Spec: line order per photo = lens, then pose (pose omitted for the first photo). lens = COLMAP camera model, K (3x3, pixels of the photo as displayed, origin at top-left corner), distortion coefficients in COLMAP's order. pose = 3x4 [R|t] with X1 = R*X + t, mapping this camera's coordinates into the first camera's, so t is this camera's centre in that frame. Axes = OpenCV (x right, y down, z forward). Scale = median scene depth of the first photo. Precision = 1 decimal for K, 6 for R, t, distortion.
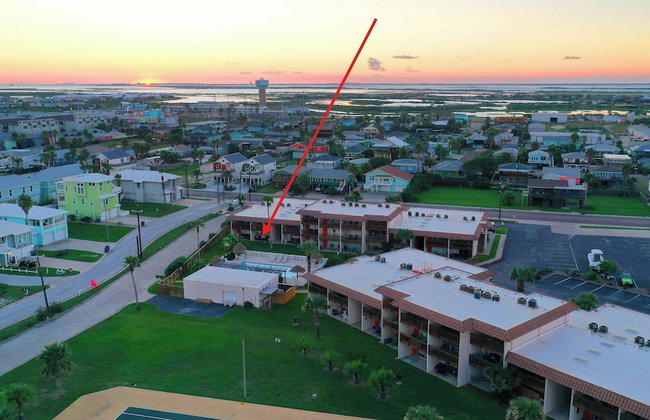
lens RADIAL K [[587.3, 0, 322.5], [0, 587.3, 218.8], [0, 0, 1]] dist [-0.000112, 0.001020]
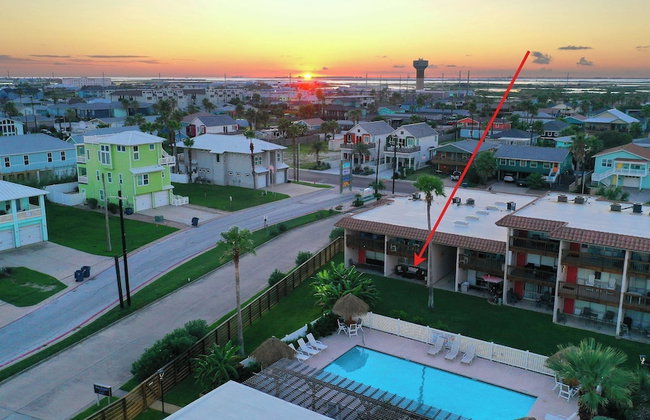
lens RADIAL K [[587.3, 0, 322.5], [0, 587.3, 218.8], [0, 0, 1]] dist [-0.000112, 0.001020]
pose [[0.966486, 0.061565, -0.249228, -0.045192], [-0.059336, 0.998102, 0.016455, -0.009123], [0.249768, -0.001115, 0.968305, 0.426742]]
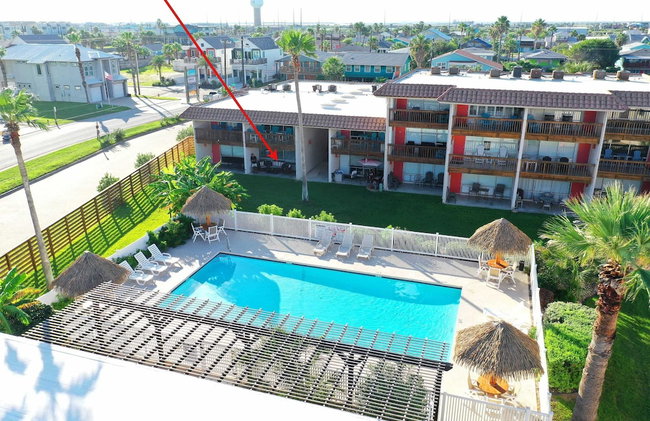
lens RADIAL K [[516.2, 0, 314.5], [0, 516.2, 211.3], [0, 0, 1]] dist [-0.061680, 0.219703]
pose [[0.999964, -0.007294, 0.004392, -0.060989], [0.006677, 0.991871, 0.127069, 0.014602], [-0.005284, -0.127035, 0.991884, 0.513593]]
